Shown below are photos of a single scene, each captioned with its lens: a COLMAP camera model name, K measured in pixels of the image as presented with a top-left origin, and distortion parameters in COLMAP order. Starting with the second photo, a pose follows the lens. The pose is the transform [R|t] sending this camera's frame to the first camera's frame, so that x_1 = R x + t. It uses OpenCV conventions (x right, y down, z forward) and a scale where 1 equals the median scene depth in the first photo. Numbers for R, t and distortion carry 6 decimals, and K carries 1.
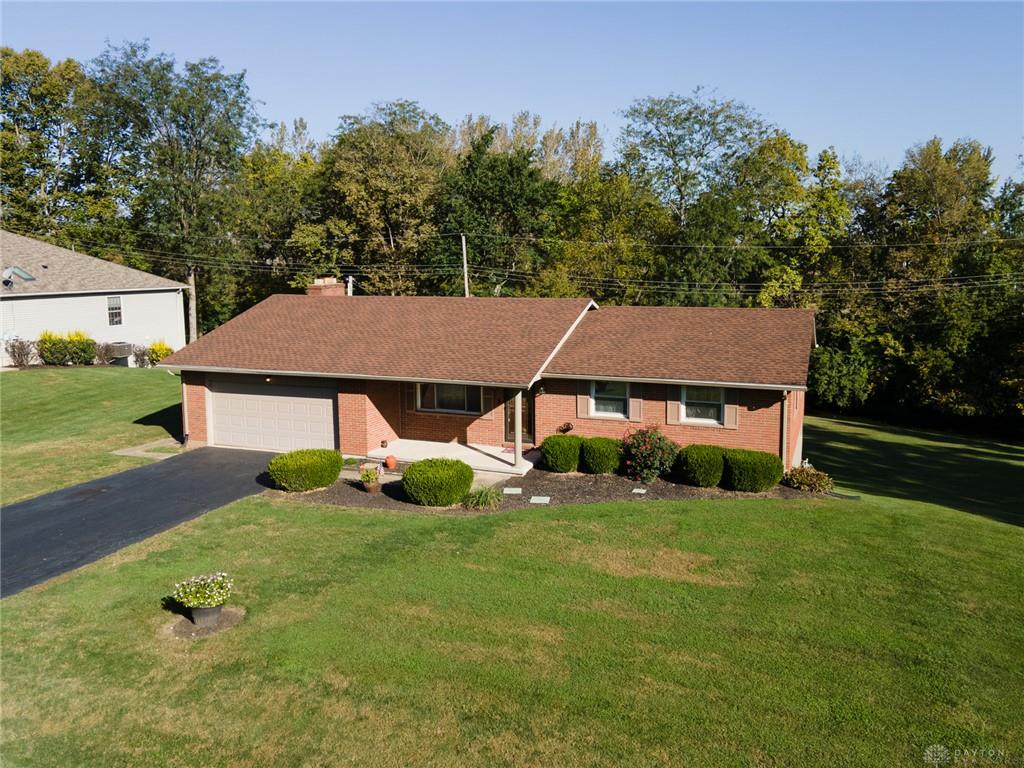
lens RADIAL K [[757.2, 0, 524.2], [0, 757.2, 381.6], [0, 0, 1]] dist [0.015220, 0.002918]
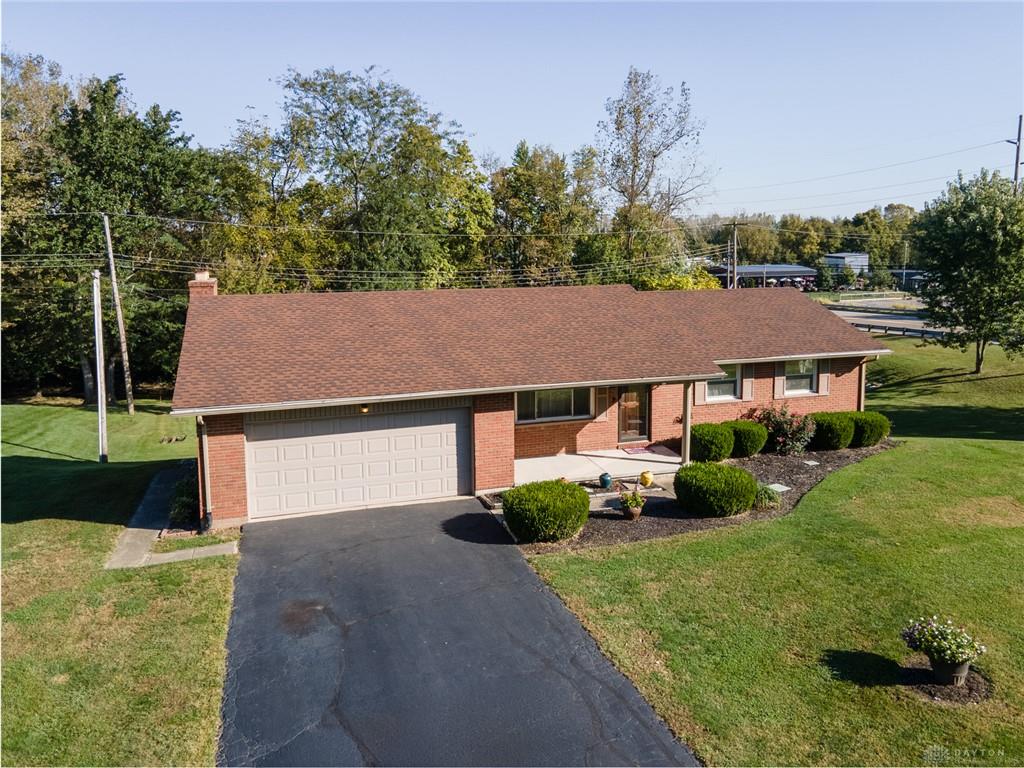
lens RADIAL K [[802.7, 0, 428.5], [0, 802.7, 371.9], [0, 0, 1]] dist [0.012325, 0.001078]
pose [[0.780986, -0.098235, 0.616775, -0.785934], [0.102401, 0.994329, 0.028704, -0.056918], [-0.616097, 0.040741, 0.786616, 0.366173]]
